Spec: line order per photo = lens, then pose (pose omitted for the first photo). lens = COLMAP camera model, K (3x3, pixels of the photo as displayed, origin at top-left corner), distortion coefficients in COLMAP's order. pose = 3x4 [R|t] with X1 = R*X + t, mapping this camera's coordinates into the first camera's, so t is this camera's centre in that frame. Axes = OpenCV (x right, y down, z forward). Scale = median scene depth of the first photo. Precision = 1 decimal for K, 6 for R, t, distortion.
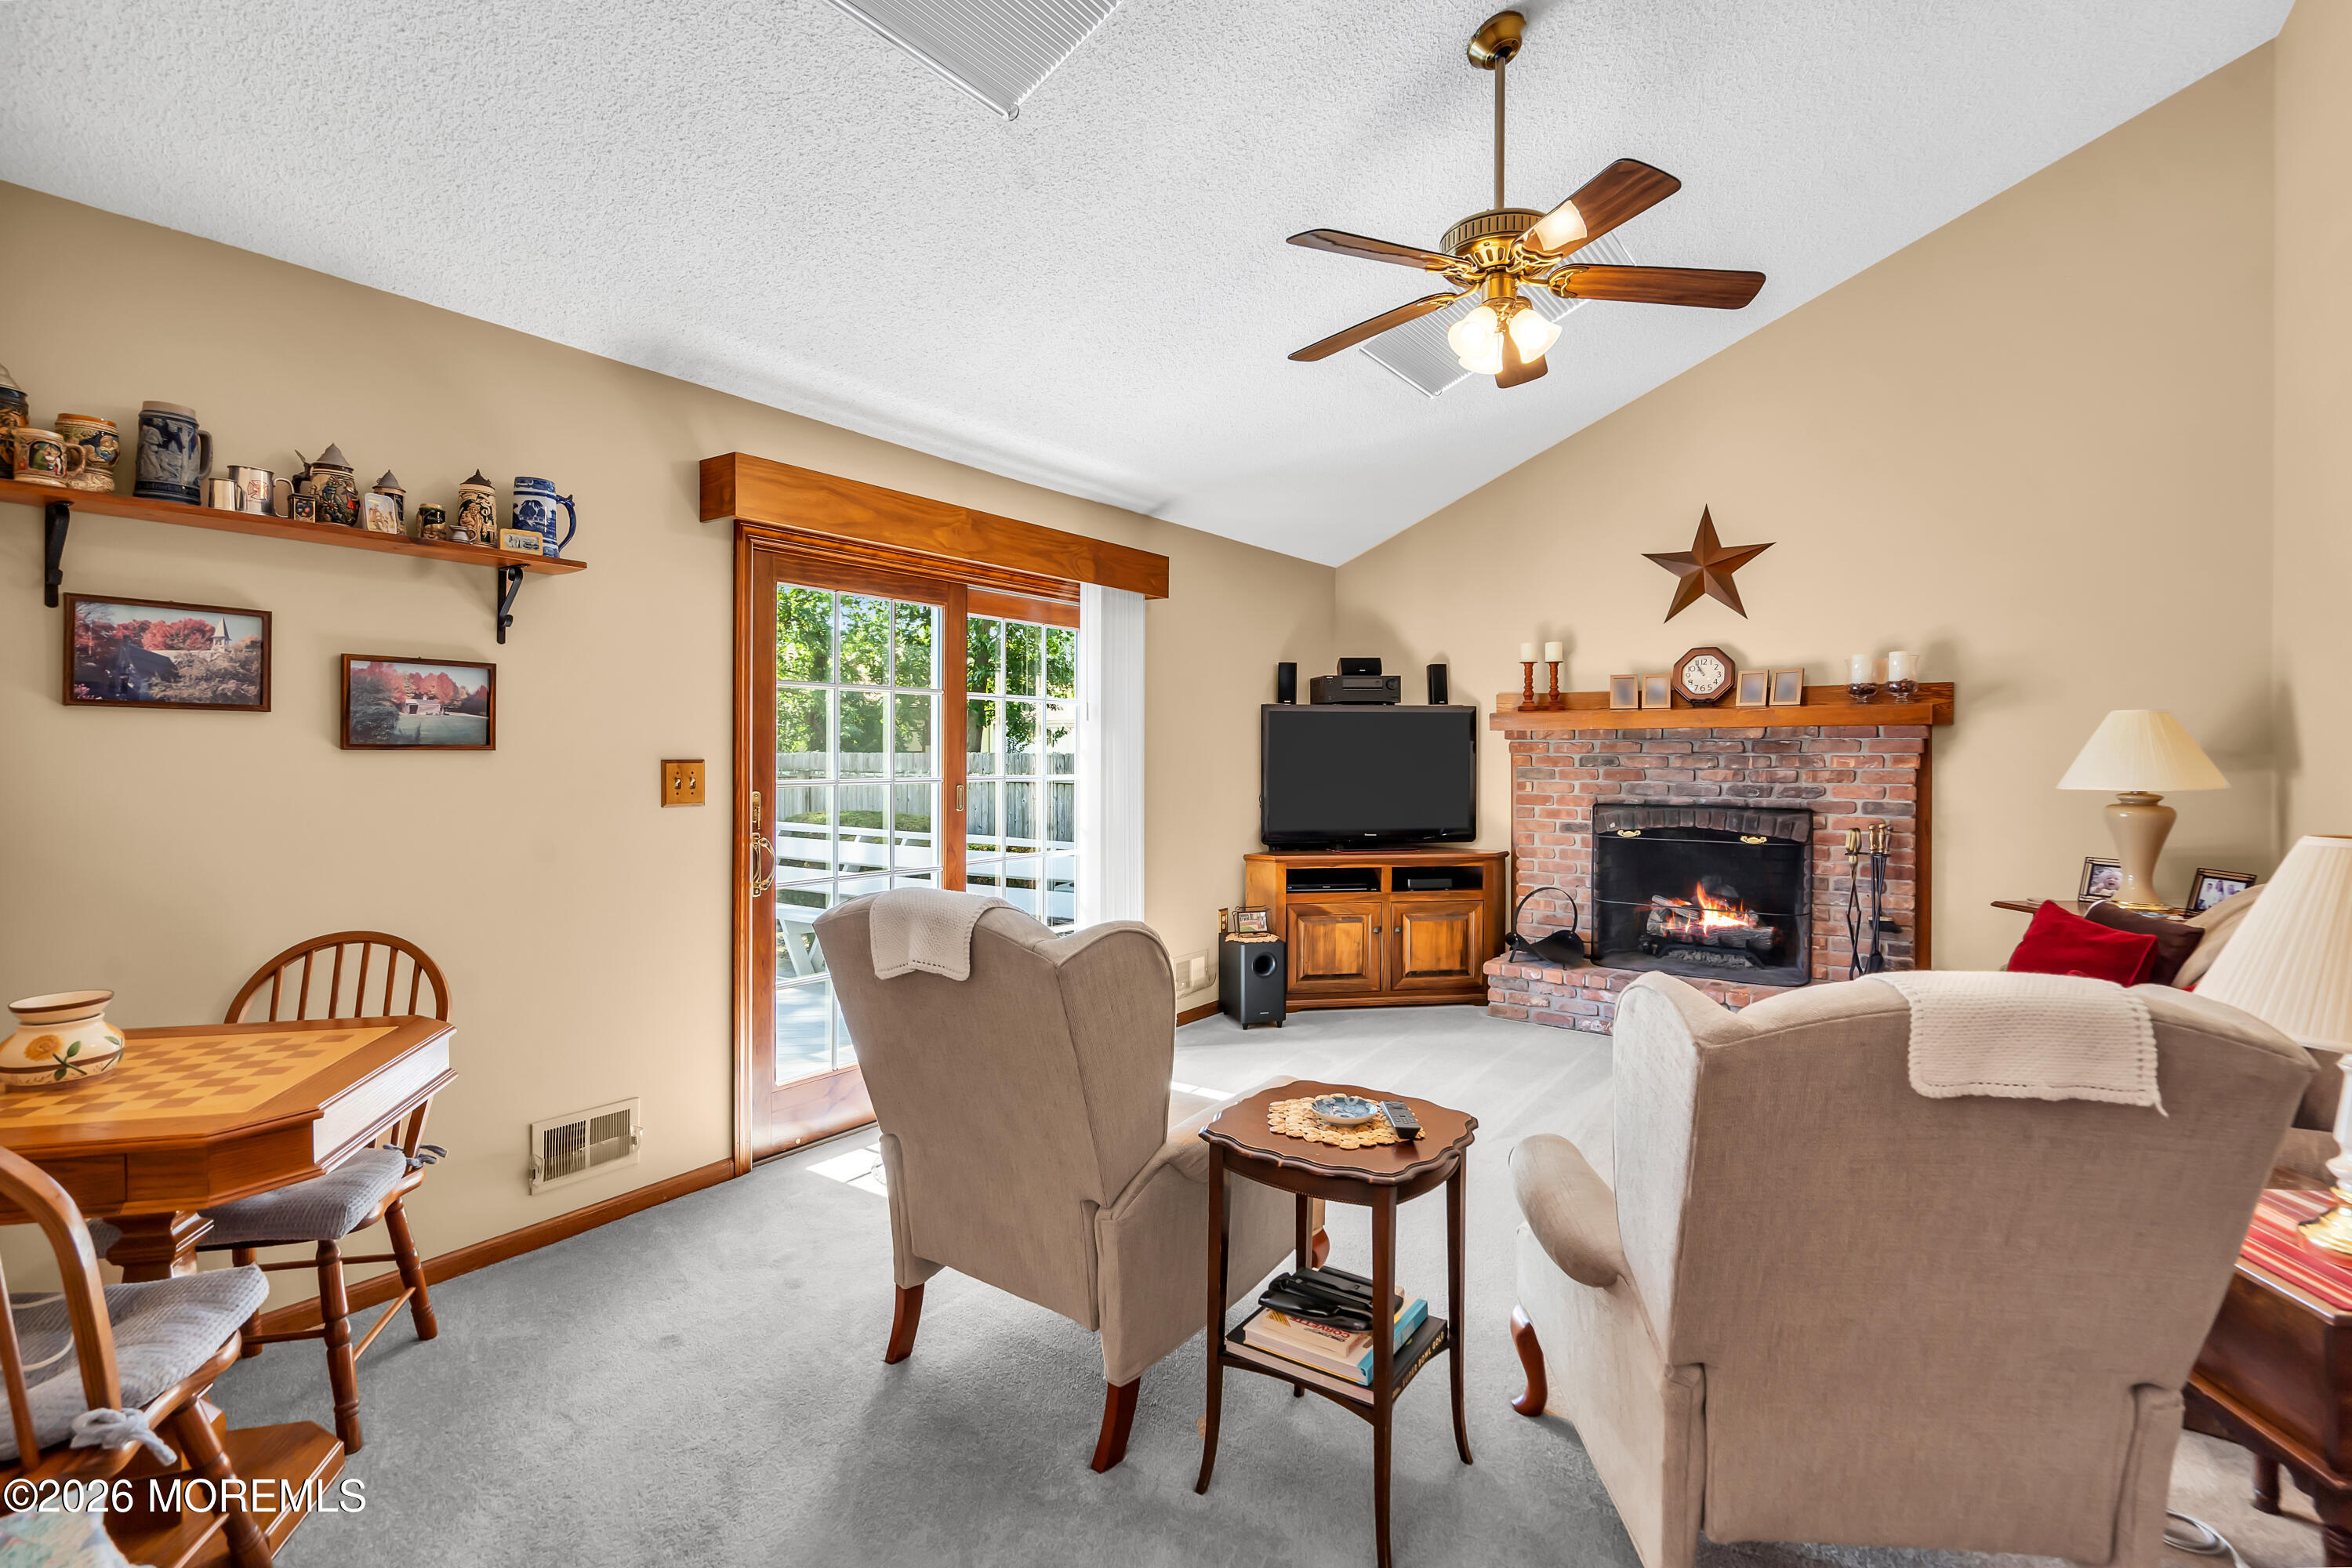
lens RADIAL K [[1081.6, 0, 1175.9], [0, 1081.6, 764.0], [0, 0, 1]] dist [-0.000711, -0.000098]
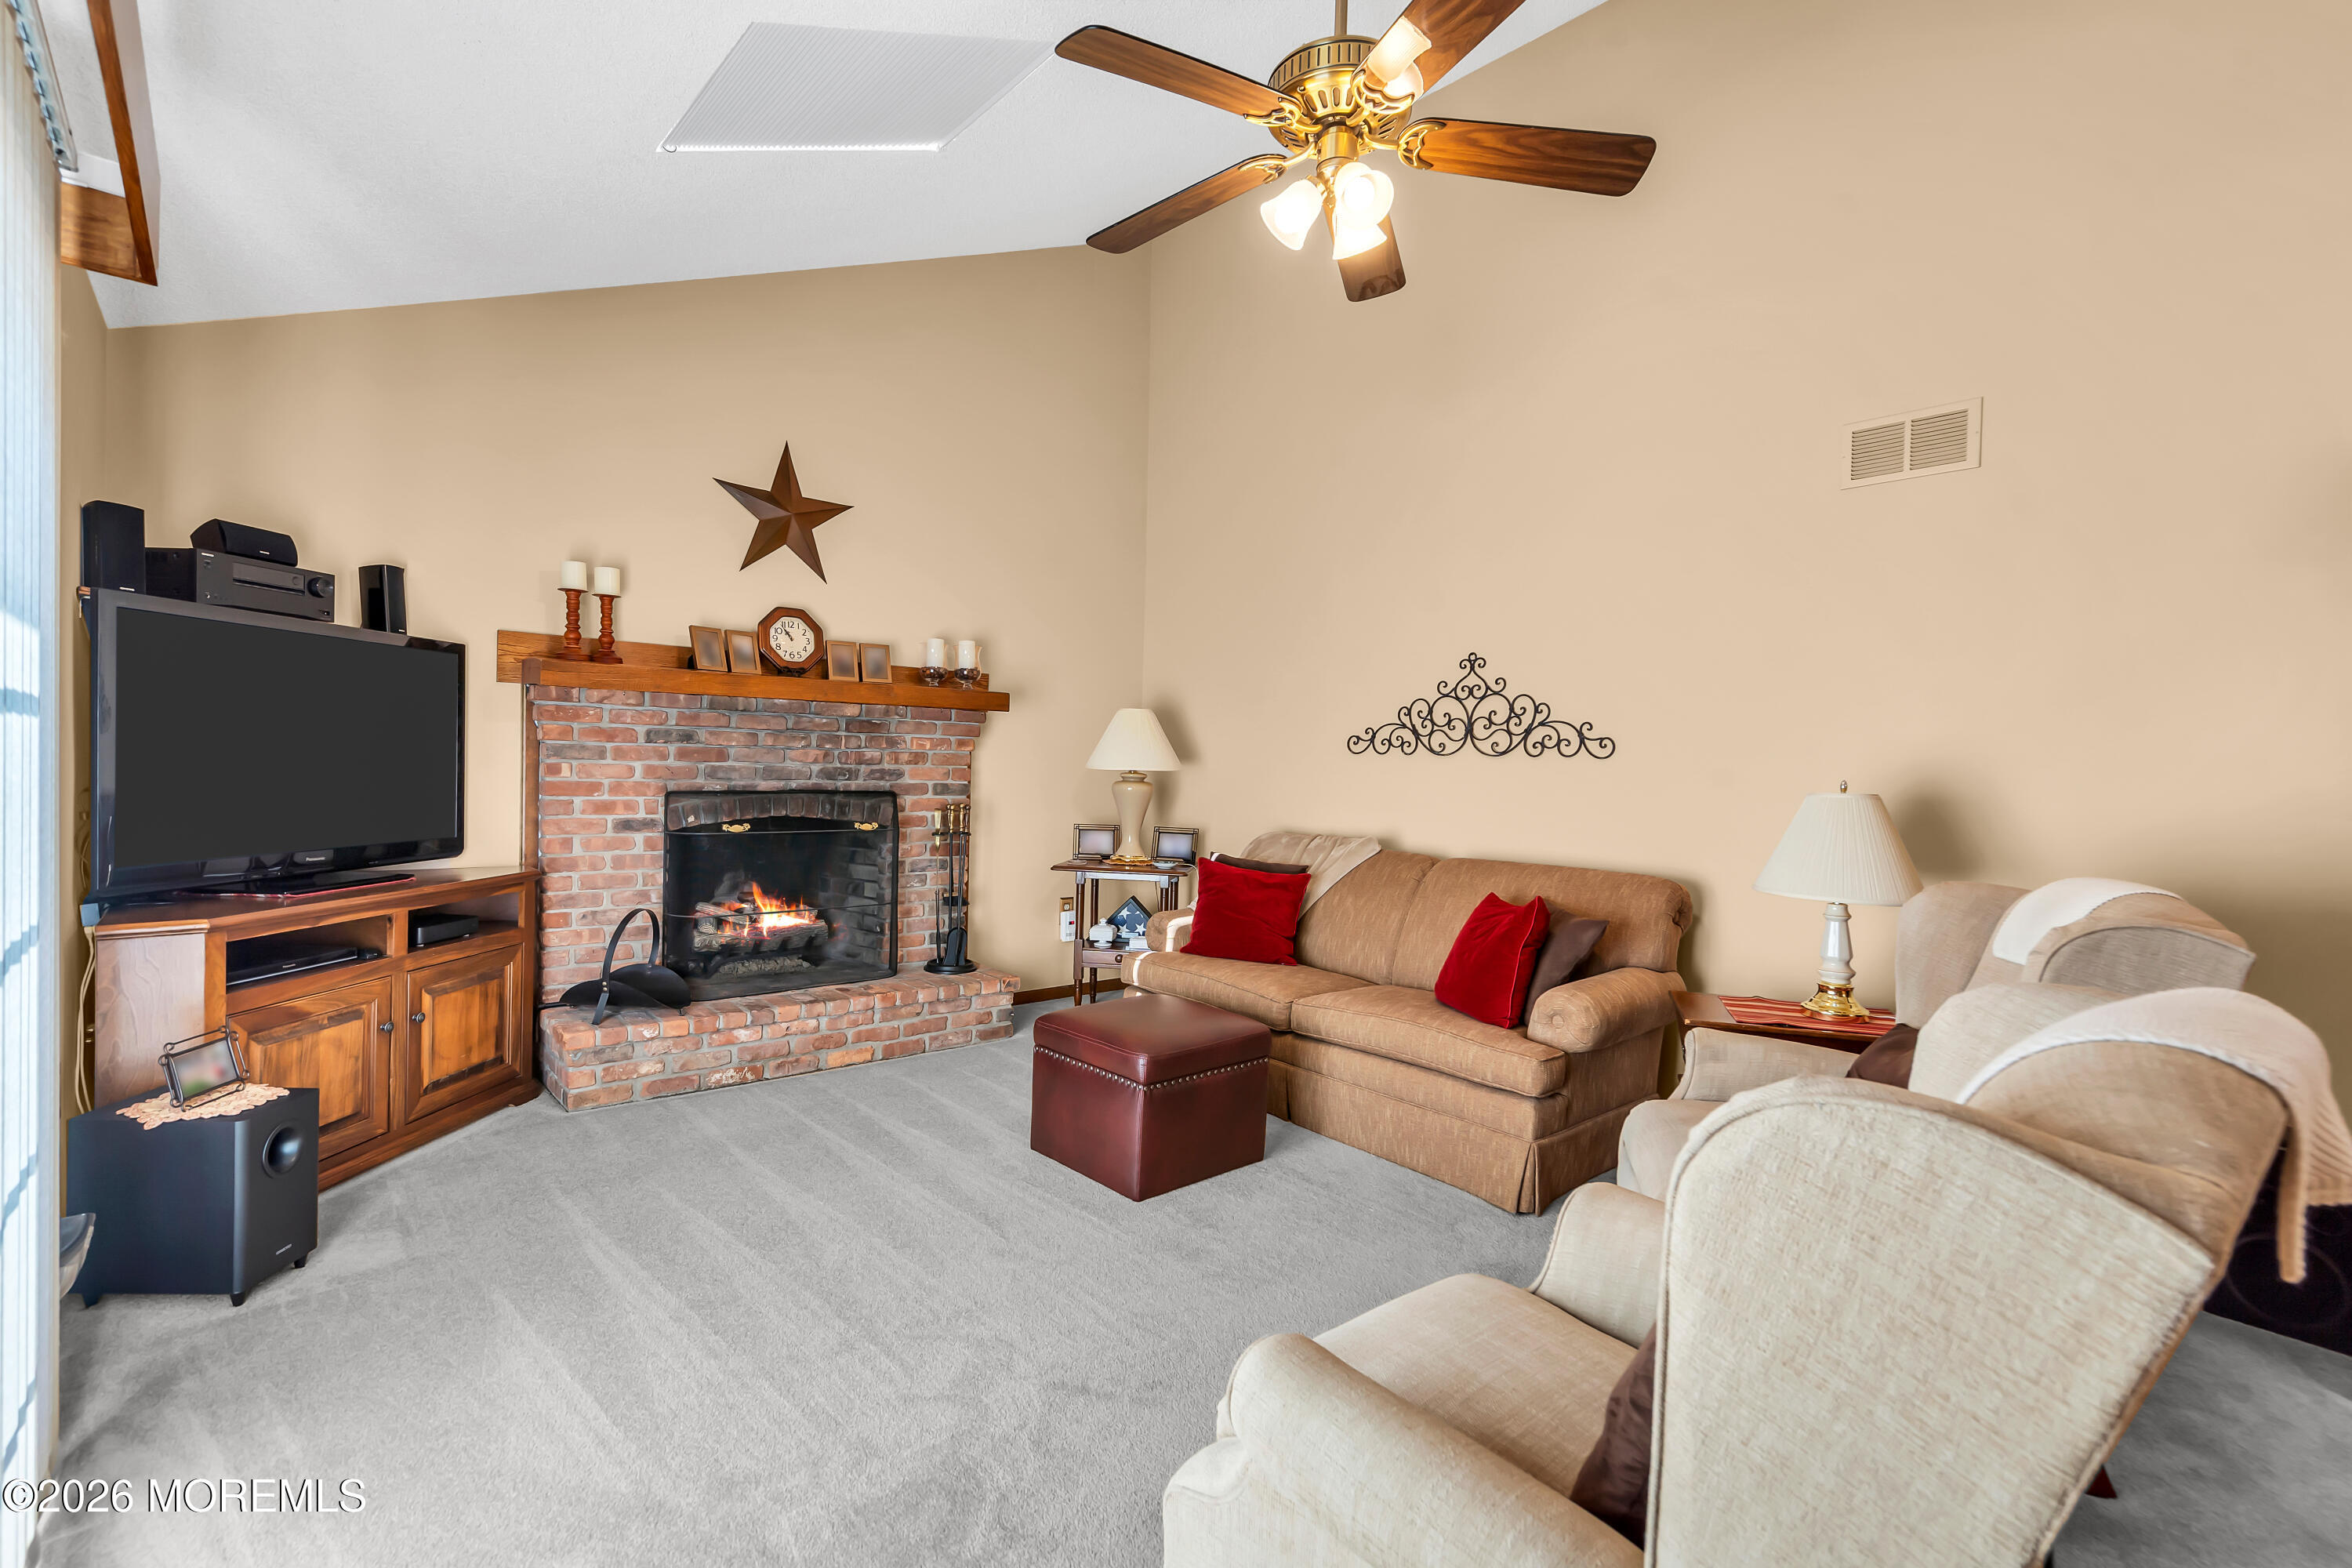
lens RADIAL K [[1084.4, 0, 1176.0], [0, 1084.4, 784.0], [0, 0, 1]] dist [0.037053, 0.000108]
pose [[0.233739, -0.017699, 0.972138, -0.280321], [-0.017938, 0.999586, 0.022511, 0.007495], [-0.972134, -0.022700, 0.233324, 0.476717]]
